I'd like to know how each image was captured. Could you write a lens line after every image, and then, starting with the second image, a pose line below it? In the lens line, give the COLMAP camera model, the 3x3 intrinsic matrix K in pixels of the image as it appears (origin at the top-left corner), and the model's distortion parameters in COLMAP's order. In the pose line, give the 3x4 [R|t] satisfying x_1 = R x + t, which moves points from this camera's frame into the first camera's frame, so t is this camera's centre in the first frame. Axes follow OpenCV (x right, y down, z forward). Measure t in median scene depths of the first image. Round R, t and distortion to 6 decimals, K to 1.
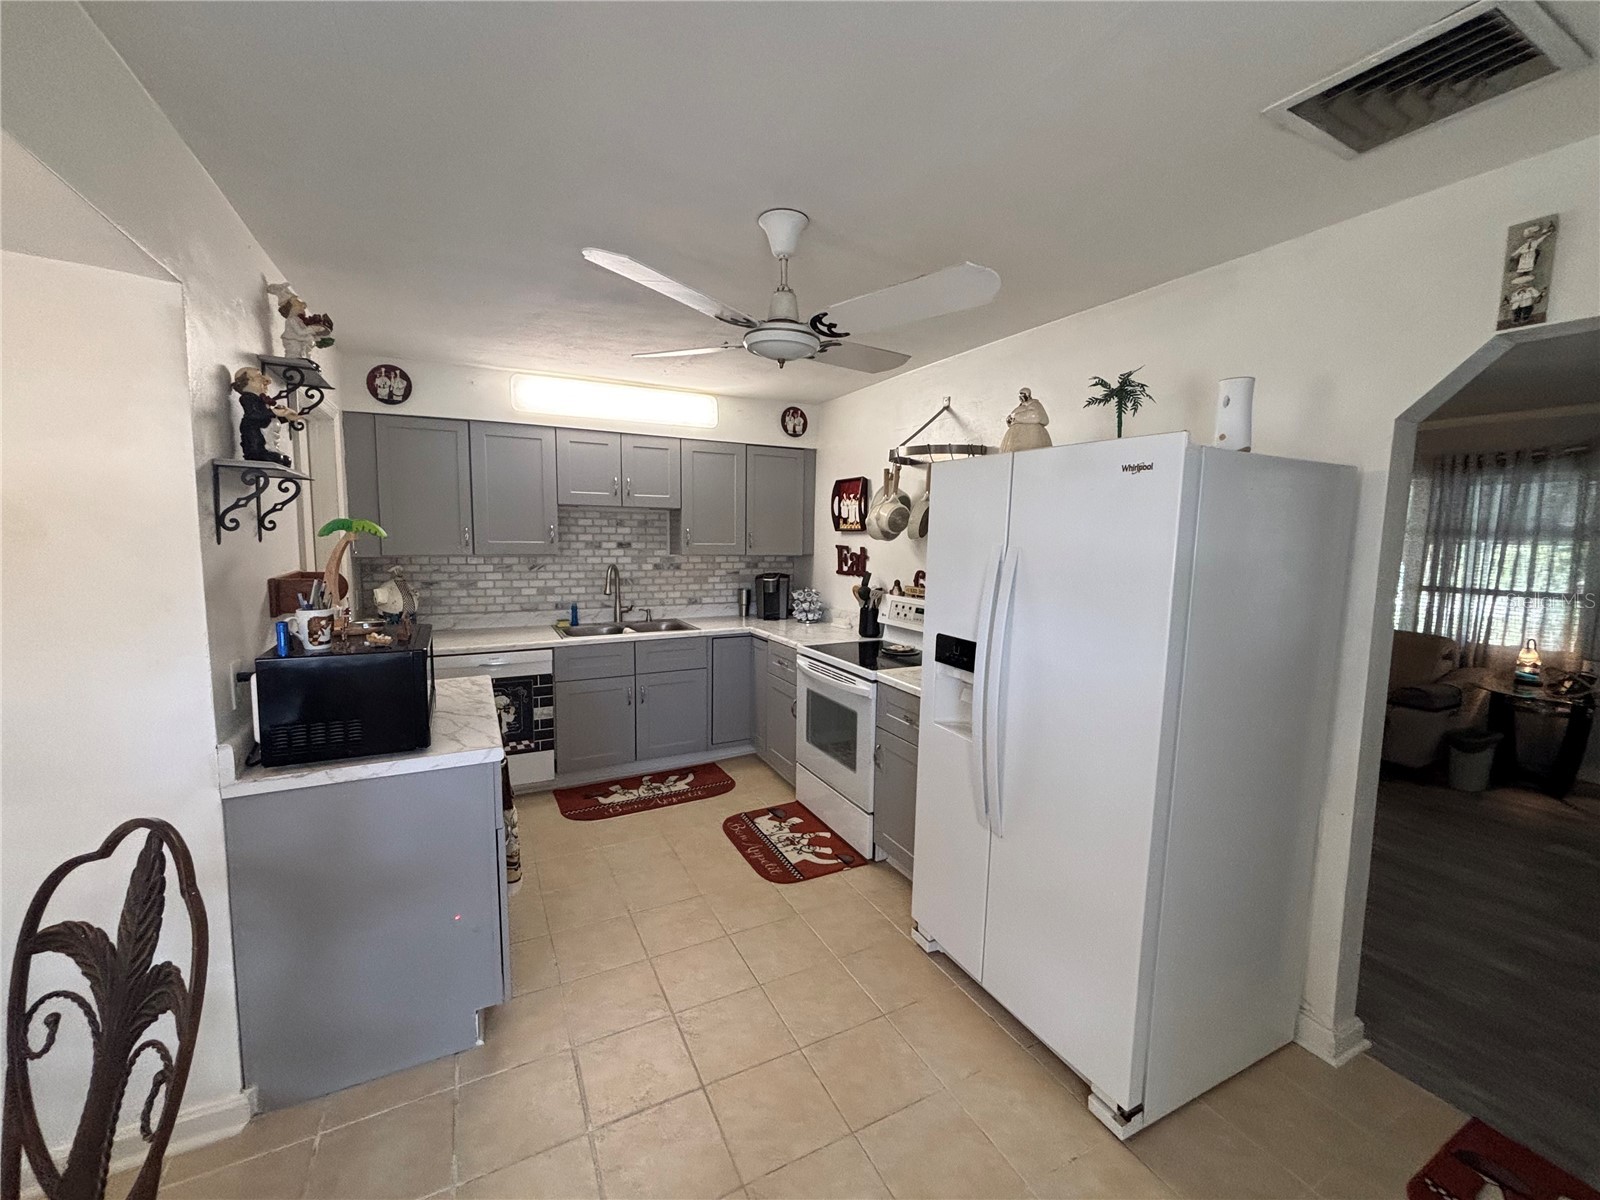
lens RADIAL K [[641.7, 0, 800.0], [0, 641.7, 600.0], [0, 0, 1]] dist [0.001910, -0.000257]
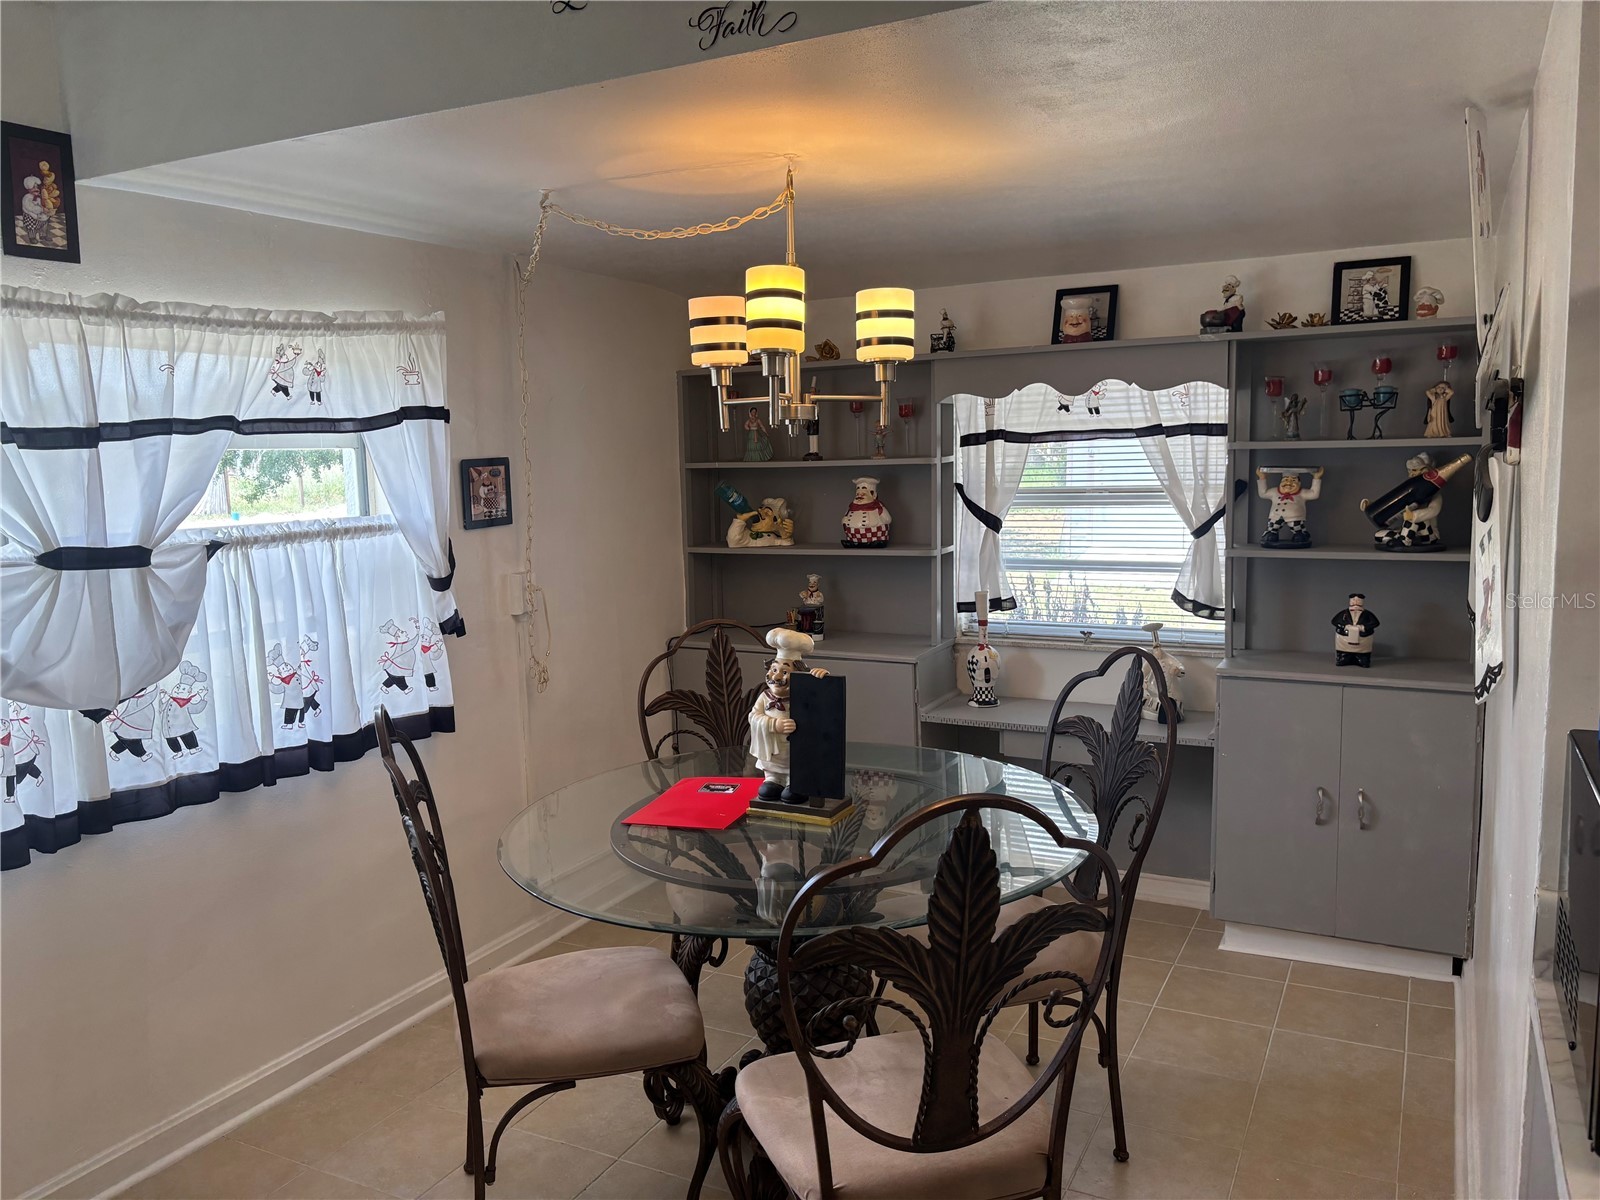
lens RADIAL K [[1222.2, 0, 792.1], [0, 1222.2, 601.0], [0, 0, 1]] dist [0.007858, 0.021247]
pose [[0.575142, 0.079000, -0.814230, 0.409512], [-0.051425, 0.996849, 0.060394, 0.089247], [0.816436, 0.007136, 0.577392, -0.676065]]
